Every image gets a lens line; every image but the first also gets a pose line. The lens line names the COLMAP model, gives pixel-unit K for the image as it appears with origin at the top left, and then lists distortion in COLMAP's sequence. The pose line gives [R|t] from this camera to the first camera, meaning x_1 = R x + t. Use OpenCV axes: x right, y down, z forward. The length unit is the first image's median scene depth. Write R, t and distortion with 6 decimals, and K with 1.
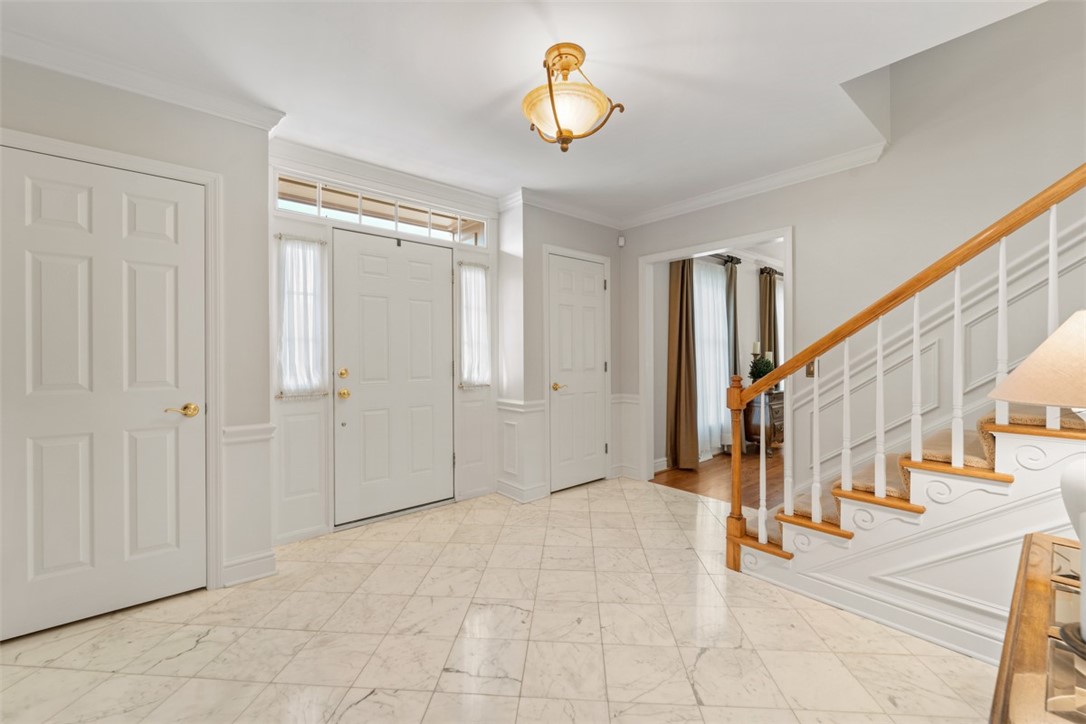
lens RADIAL K [[441.0, 0, 529.0], [0, 441.0, 361.1], [0, 0, 1]] dist [-0.000341, -0.003273]
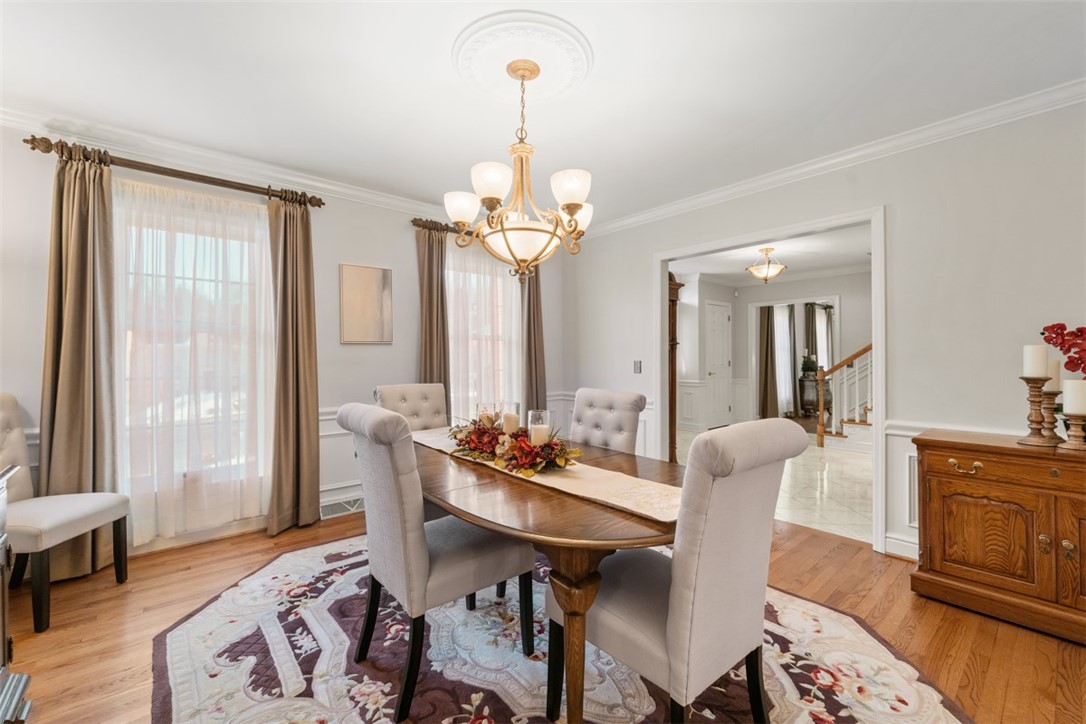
lens RADIAL K [[441.0, 0, 525.5], [0, 441.0, 351.9], [0, 0, 1]] dist [-0.000341, -0.003273]
pose [[0.999893, 0.003869, -0.014106, -0.738317], [-0.004172, 0.999759, -0.021540, 0.008506], [0.014019, 0.021596, 0.999668, -0.952007]]
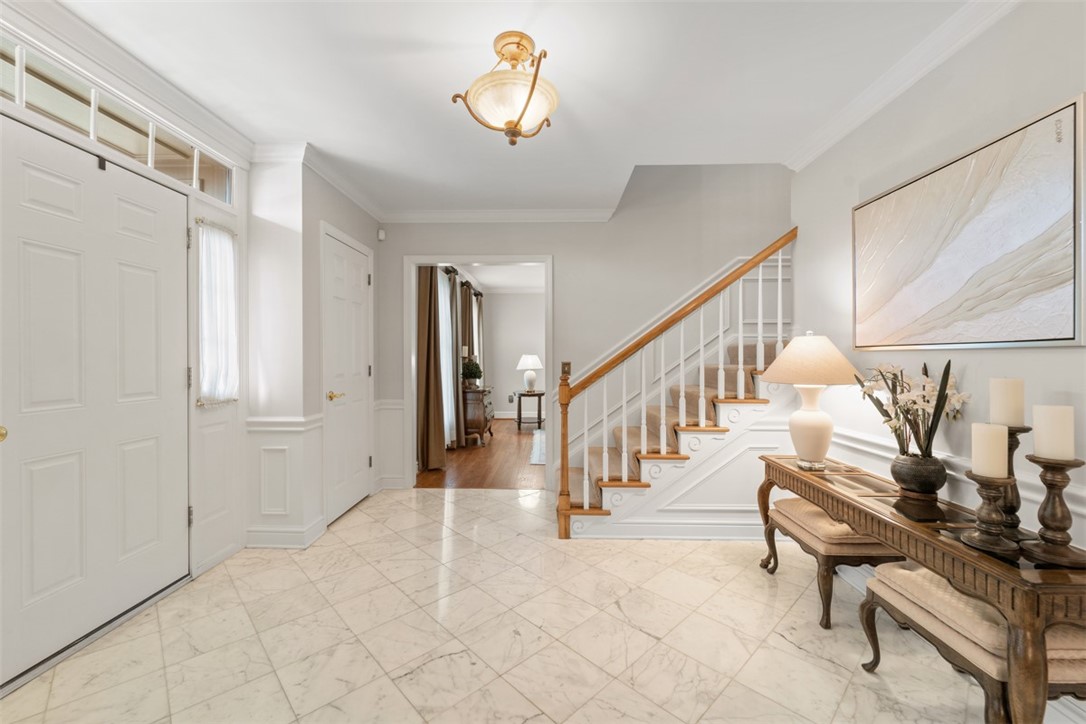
lens RADIAL K [[441.0, 0, 534.0], [0, 441.0, 360.8], [0, 0, 1]] dist [-0.000341, -0.003273]
pose [[0.664862, -0.002904, 0.746960, -0.317157], [0.007858, 0.999964, -0.003107, -0.002558], [-0.746924, 0.007935, 0.664862, 0.176214]]
